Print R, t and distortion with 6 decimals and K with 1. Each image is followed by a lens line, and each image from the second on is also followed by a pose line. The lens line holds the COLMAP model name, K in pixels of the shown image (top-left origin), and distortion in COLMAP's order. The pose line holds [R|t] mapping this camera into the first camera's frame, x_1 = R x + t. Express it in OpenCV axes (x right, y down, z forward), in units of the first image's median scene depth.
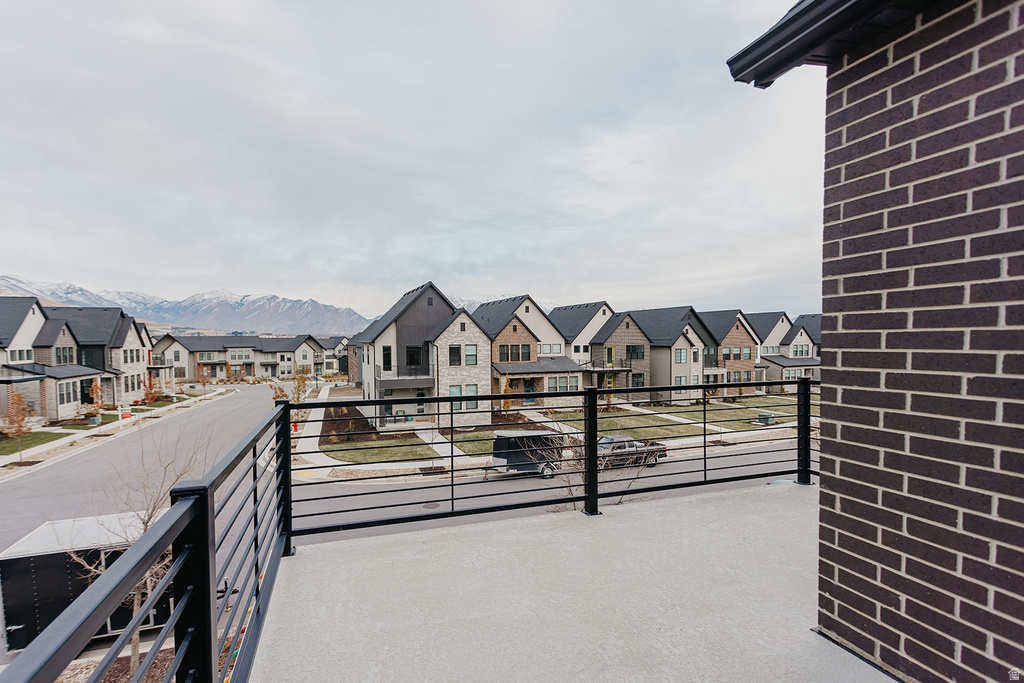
lens RADIAL K [[491.1, 0, 507.4], [0, 491.1, 345.2], [0, 0, 1]] dist [-0.000426, 0.003804]
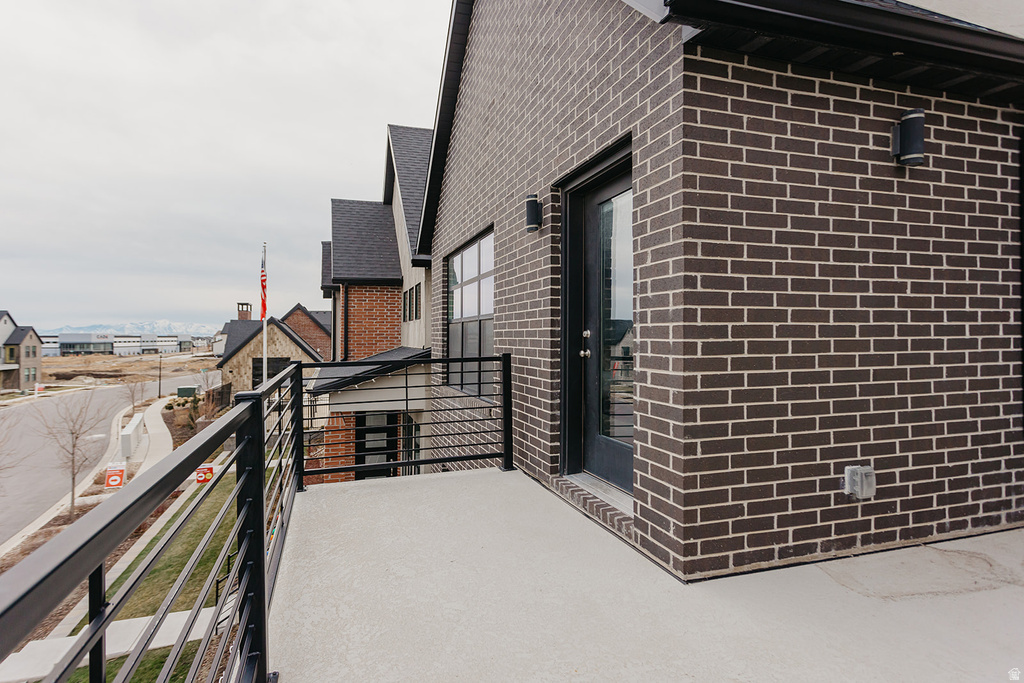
lens RADIAL K [[491.1, 0, 489.5], [0, 491.1, 328.6], [0, 0, 1]] dist [-0.000426, 0.003804]
pose [[0.063789, 0.027210, 0.997592, -0.499484], [0.012466, 0.999529, -0.028060, 0.092996], [-0.997886, 0.014226, 0.063420, 1.564775]]
